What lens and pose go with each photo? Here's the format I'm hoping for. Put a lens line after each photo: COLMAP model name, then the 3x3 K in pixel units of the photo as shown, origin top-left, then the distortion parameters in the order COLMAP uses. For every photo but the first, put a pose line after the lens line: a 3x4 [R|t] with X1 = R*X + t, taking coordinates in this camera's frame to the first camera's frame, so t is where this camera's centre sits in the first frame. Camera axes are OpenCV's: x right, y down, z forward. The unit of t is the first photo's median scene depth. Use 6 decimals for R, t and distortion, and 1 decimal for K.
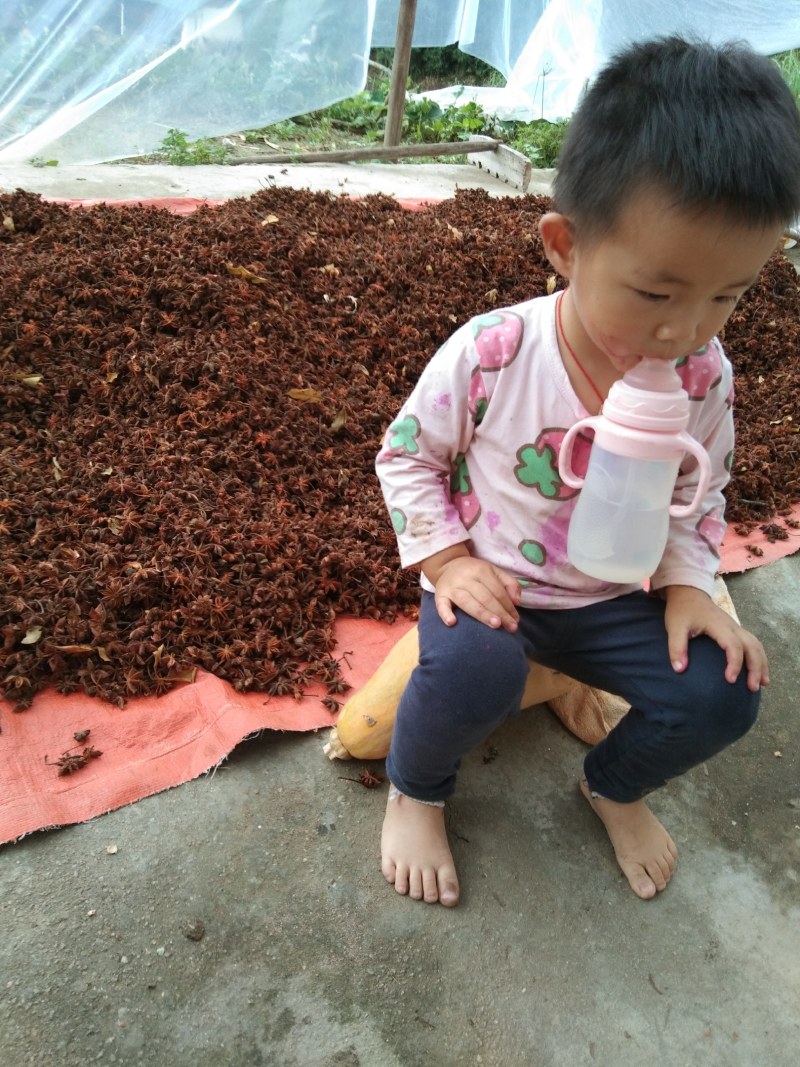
lens RADIAL K [[851.3, 0, 402.7], [0, 851.3, 536.3], [0, 0, 1]] dist [0.086033, -0.200734]
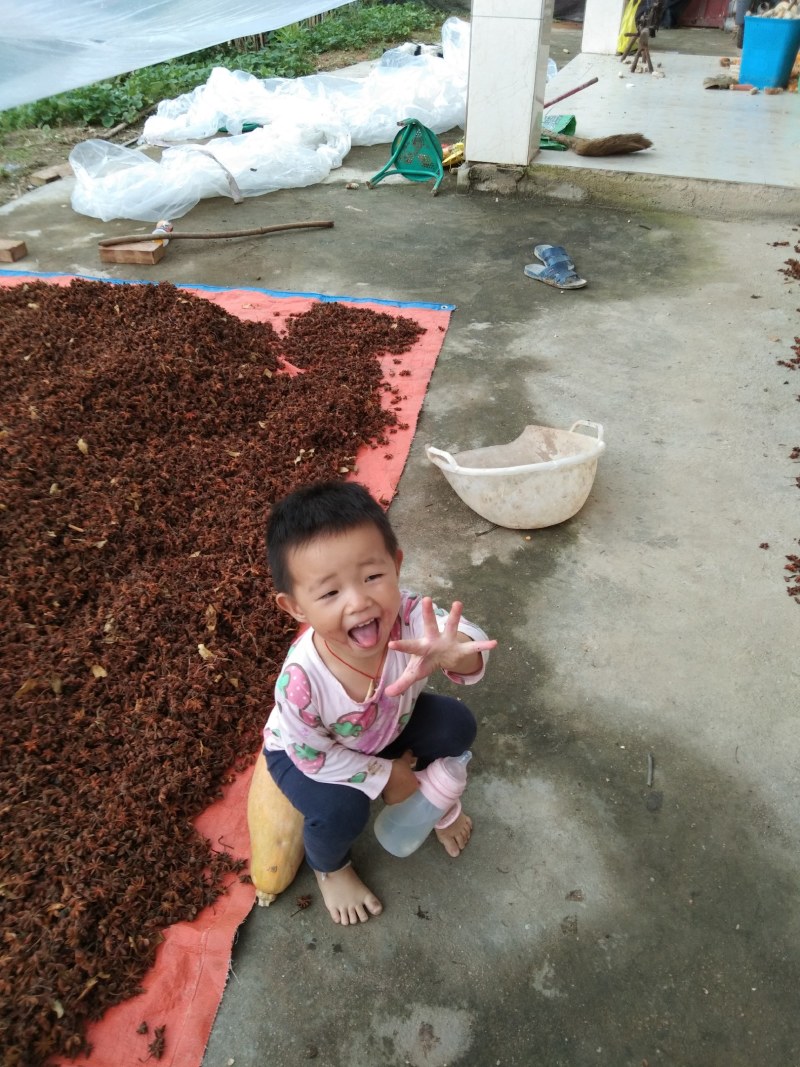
lens RADIAL K [[855.5, 0, 400.0], [0, 855.5, 533.5], [0, 0, 1]] dist [-0.096424, 0.097428]
pose [[0.696351, -0.554898, 0.455174, -0.229399], [0.501674, 0.829873, 0.244202, -0.513146], [-0.513243, 0.058298, 0.856261, -0.397622]]
